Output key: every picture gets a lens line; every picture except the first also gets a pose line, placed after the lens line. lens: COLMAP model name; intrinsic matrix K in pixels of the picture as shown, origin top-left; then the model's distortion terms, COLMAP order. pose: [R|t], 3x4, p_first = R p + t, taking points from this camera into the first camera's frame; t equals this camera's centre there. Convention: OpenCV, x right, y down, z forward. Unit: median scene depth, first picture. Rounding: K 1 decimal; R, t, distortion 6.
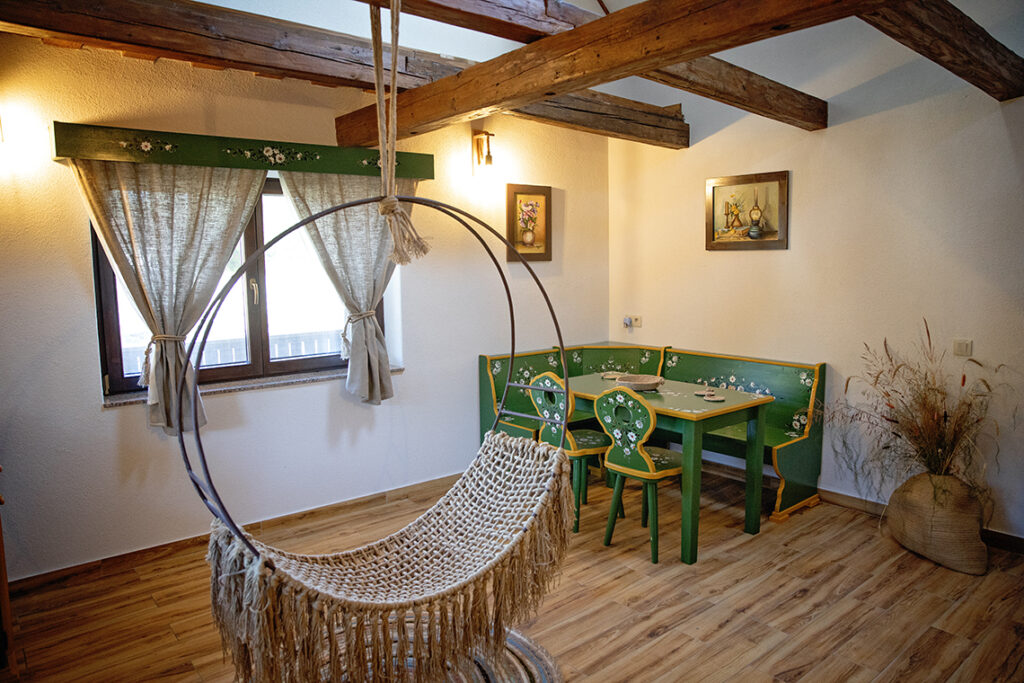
lens RADIAL K [[696.1, 0, 513.7], [0, 696.1, 340.7], [0, 0, 1]] dist [-0.111108, 0.089615]
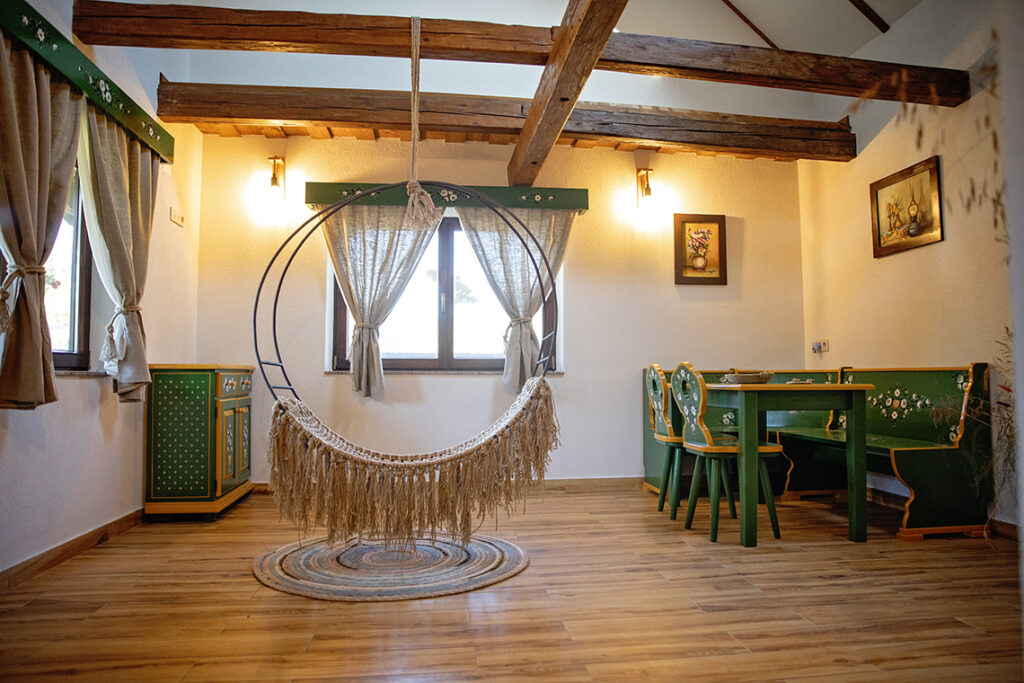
lens RADIAL K [[696.1, 0, 513.7], [0, 696.1, 340.7], [0, 0, 1]] dist [-0.111108, 0.089615]
pose [[0.840514, -0.017855, -0.541495, 0.409116], [-0.072051, 0.986896, -0.144380, 0.165009], [0.536977, 0.160369, 0.828213, -0.007405]]
